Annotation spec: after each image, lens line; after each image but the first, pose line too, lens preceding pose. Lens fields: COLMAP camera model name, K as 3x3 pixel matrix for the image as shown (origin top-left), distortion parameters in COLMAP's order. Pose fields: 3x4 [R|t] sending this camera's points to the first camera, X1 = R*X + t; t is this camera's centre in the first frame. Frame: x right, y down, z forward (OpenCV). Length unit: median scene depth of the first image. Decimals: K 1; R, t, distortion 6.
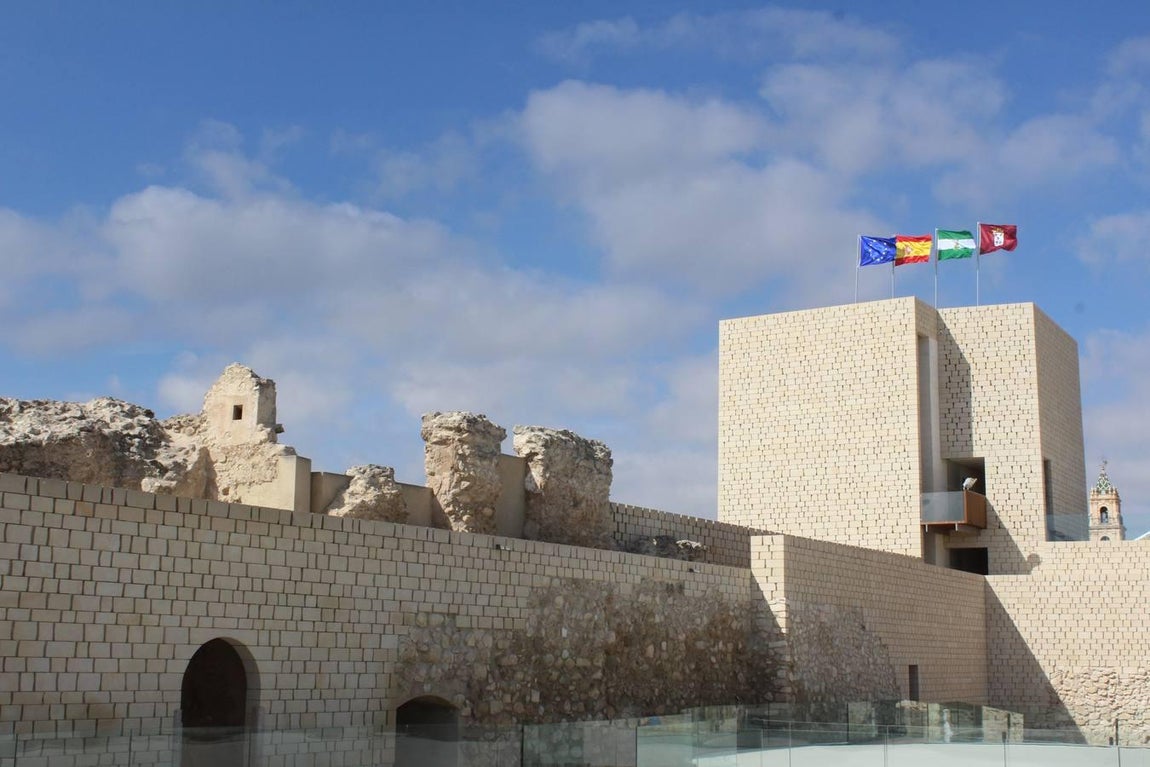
lens RADIAL K [[1512.6, 0, 575.0], [0, 1512.6, 383.5], [0, 0, 1]] dist [-0.035997, 0.004426]
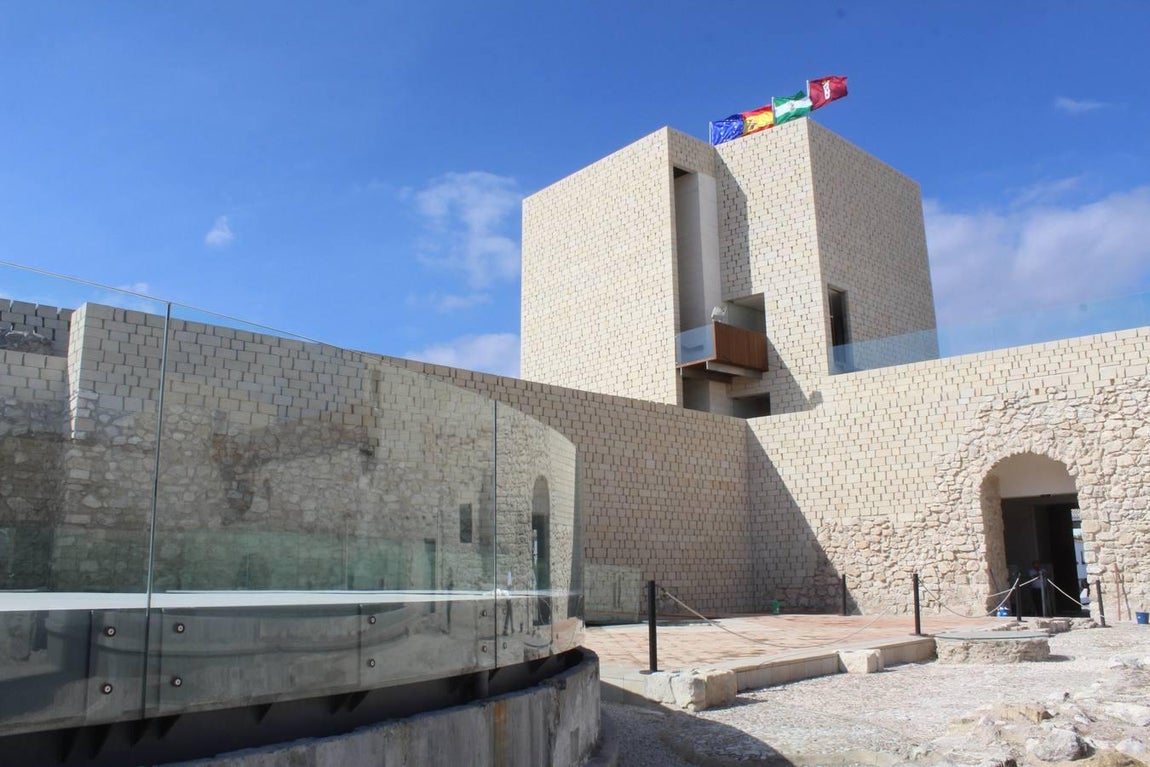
lens RADIAL K [[962.2, 0, 575.0], [0, 962.2, 383.5], [0, 0, 1]] dist [-0.165197, 0.136721]
pose [[0.956189, -0.086272, -0.279749, 0.346355], [0.078530, 0.996157, -0.038790, 0.125623], [0.282020, 0.015122, 0.959289, 0.470336]]
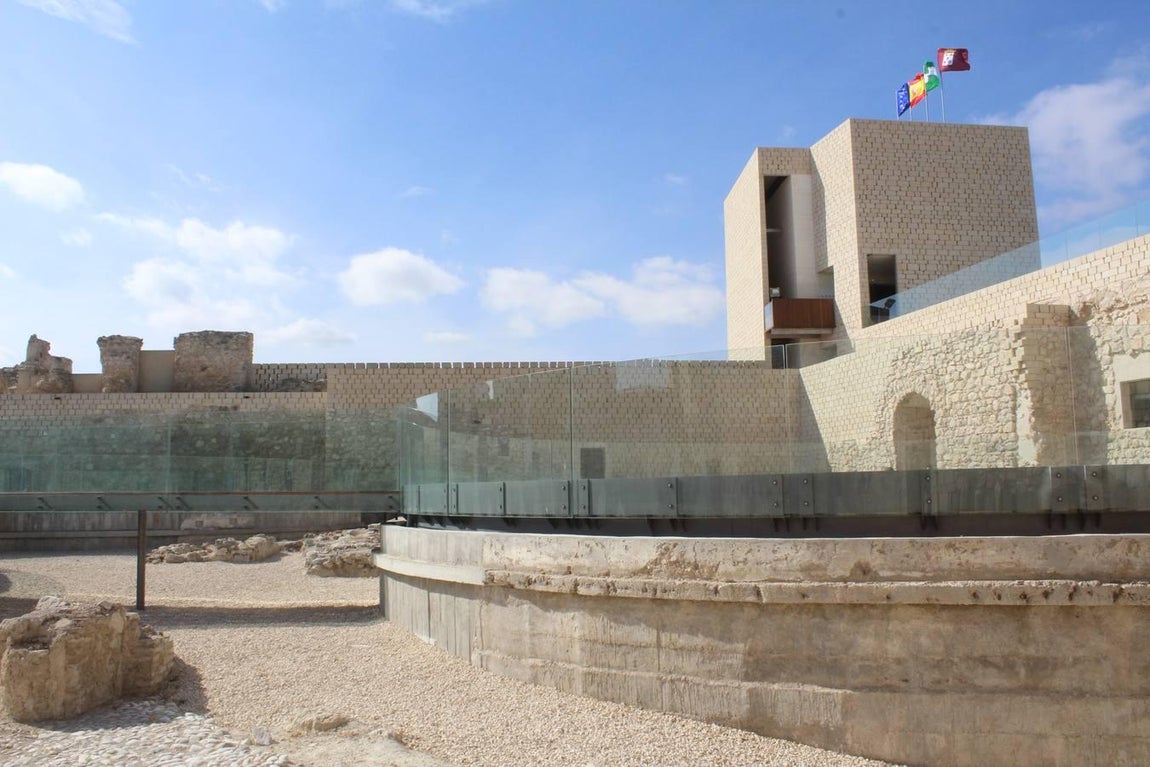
lens RADIAL K [[962.2, 0, 575.0], [0, 962.2, 383.5], [0, 0, 1]] dist [-0.165197, 0.136721]
pose [[0.569142, -0.115248, -0.814123, 0.798223], [0.165525, 0.985917, -0.023851, 0.132677], [0.805406, -0.121183, 0.580203, 0.456137]]
